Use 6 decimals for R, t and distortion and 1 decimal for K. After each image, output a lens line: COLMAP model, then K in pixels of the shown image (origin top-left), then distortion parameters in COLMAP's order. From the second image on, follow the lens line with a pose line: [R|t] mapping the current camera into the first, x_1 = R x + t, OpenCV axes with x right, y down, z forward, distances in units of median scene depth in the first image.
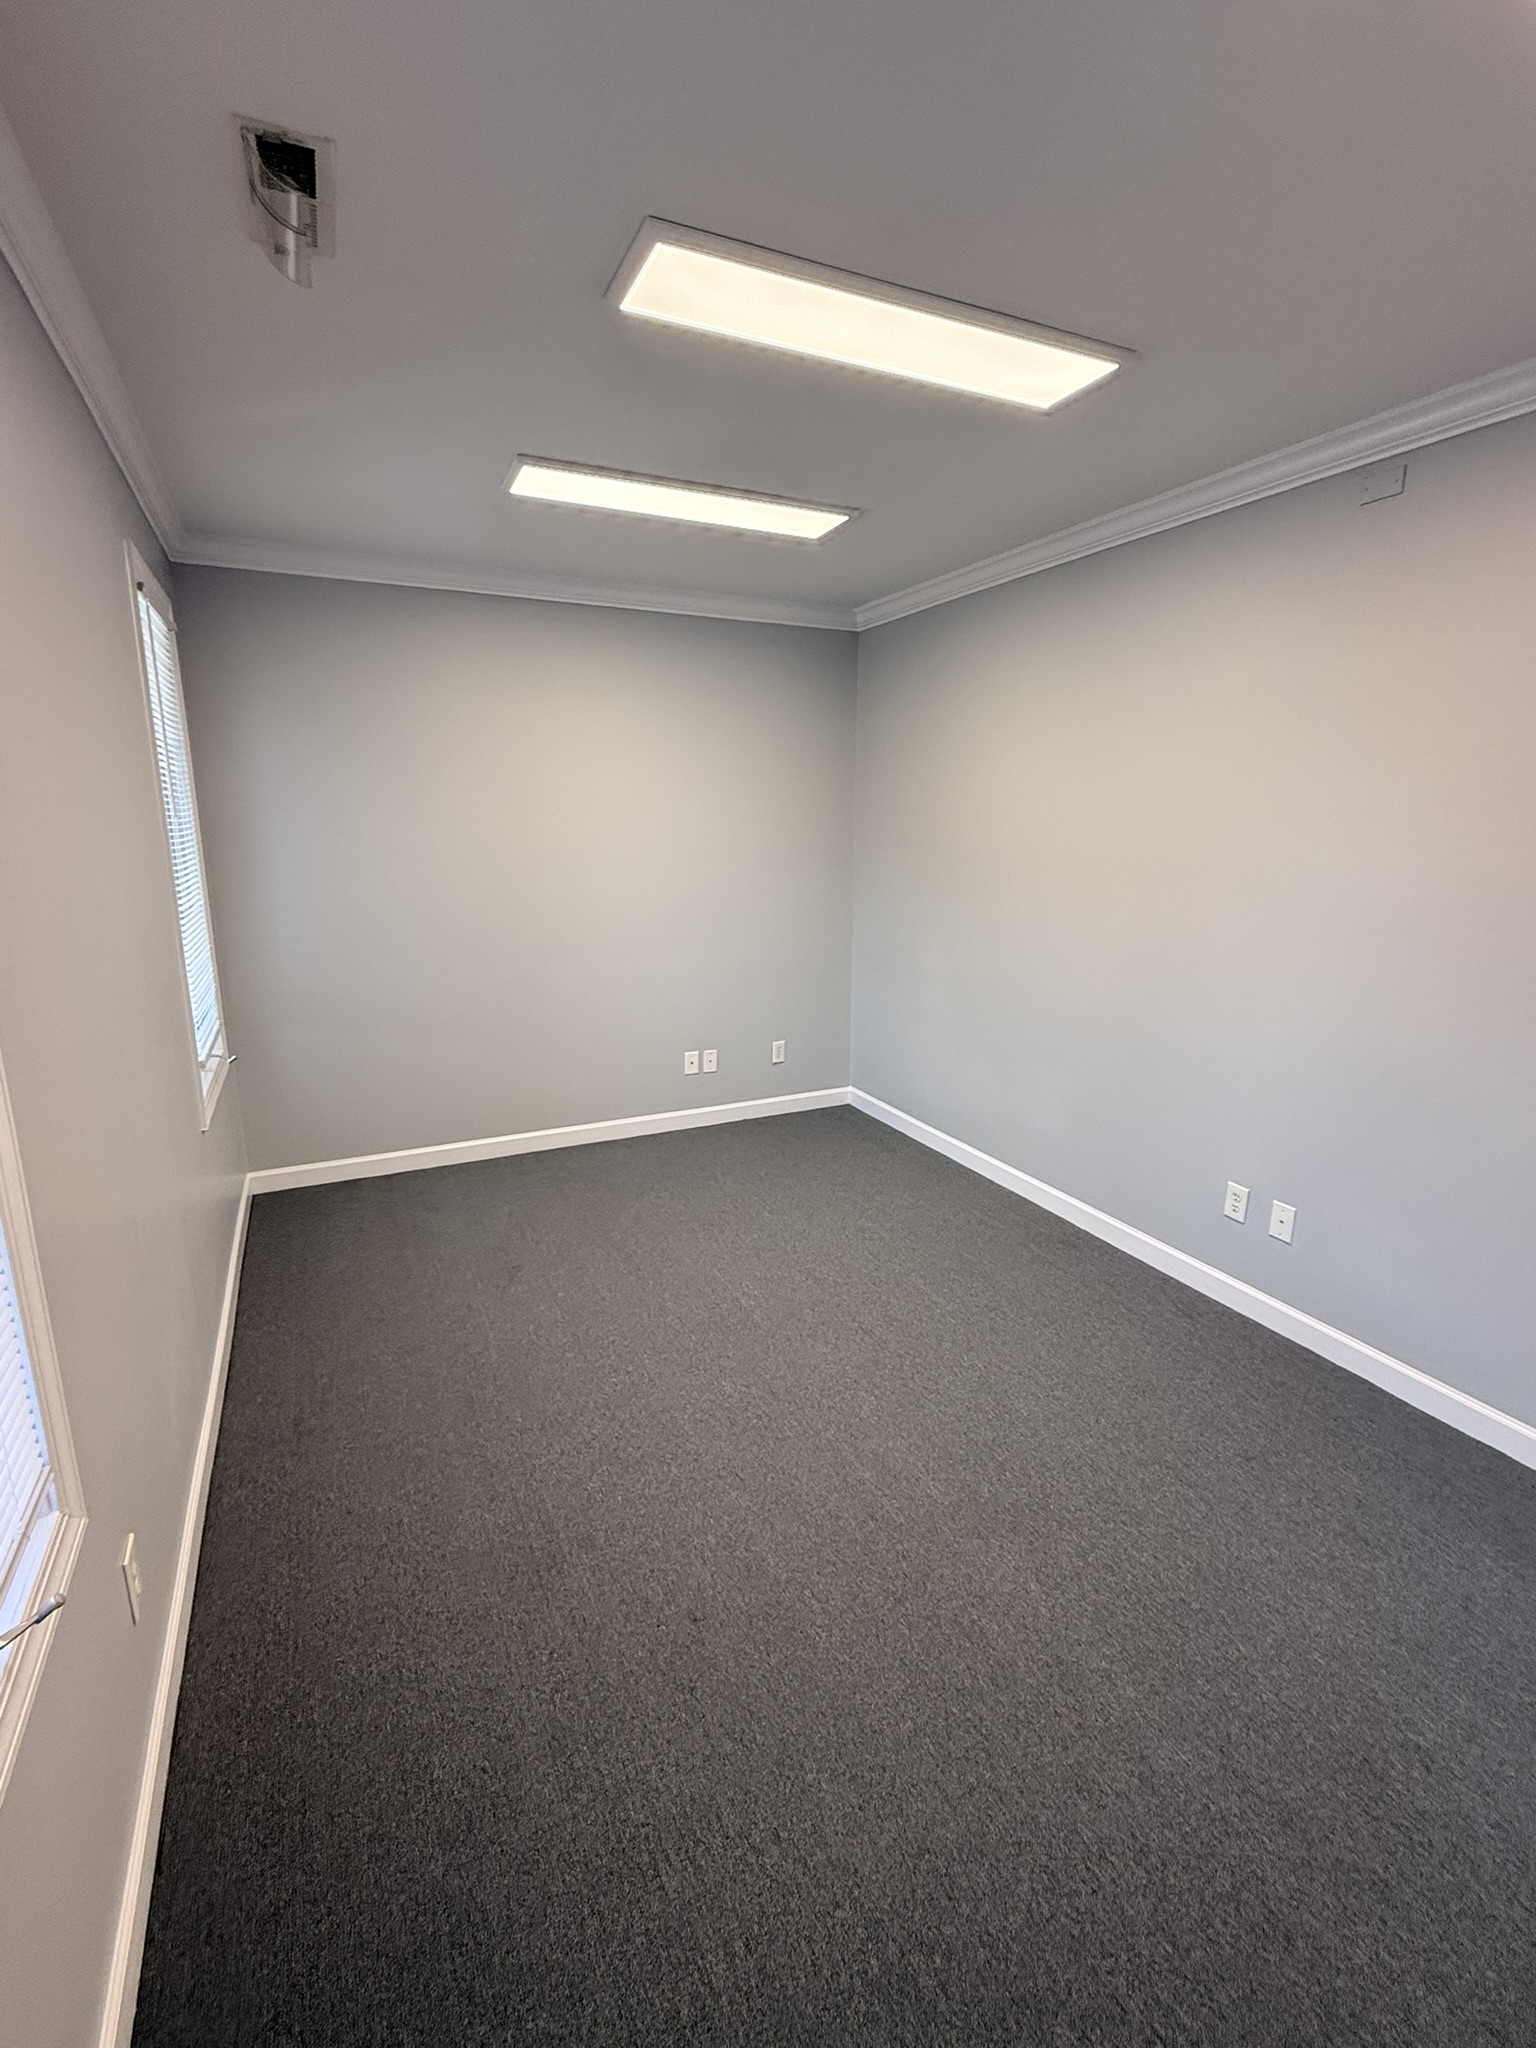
lens RADIAL K [[919.9, 0, 757.0], [0, 919.9, 1021.2], [0, 0, 1]] dist [0.003546, -0.000237]
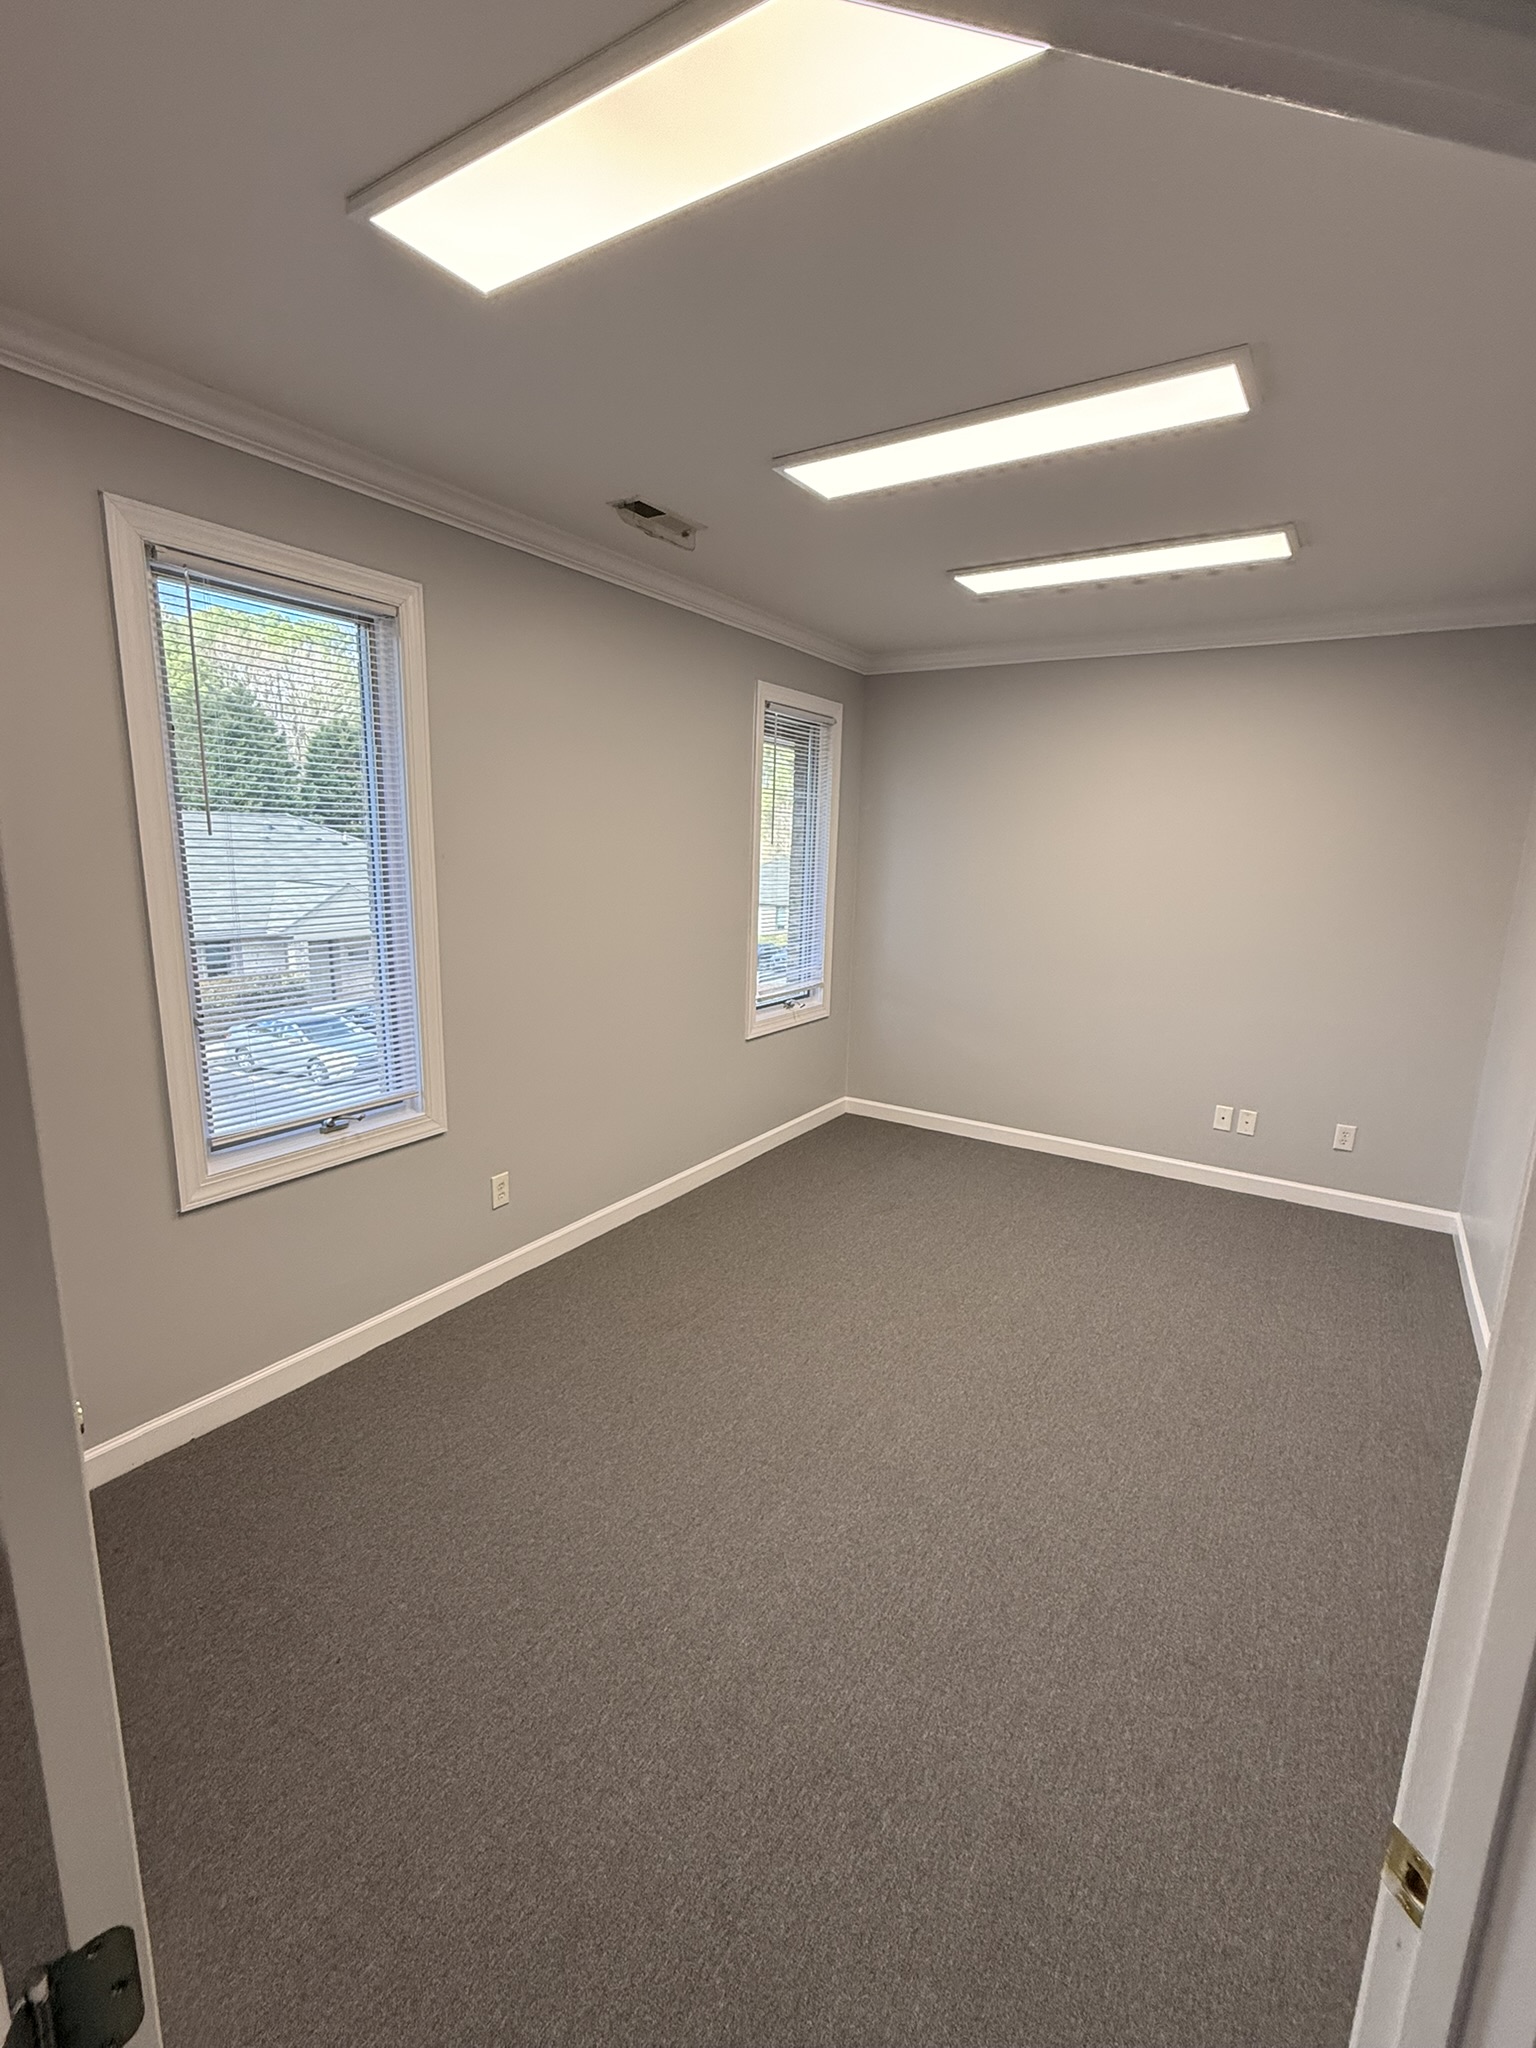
lens RADIAL K [[919.9, 0, 768.9], [0, 919.9, 1024.4], [0, 0, 1]] dist [0.003546, -0.000237]
pose [[0.523991, 0.179387, -0.832619, 0.474385], [-0.208702, 0.974809, 0.078679, -0.025959], [0.825758, 0.132542, 0.548230, 0.098282]]
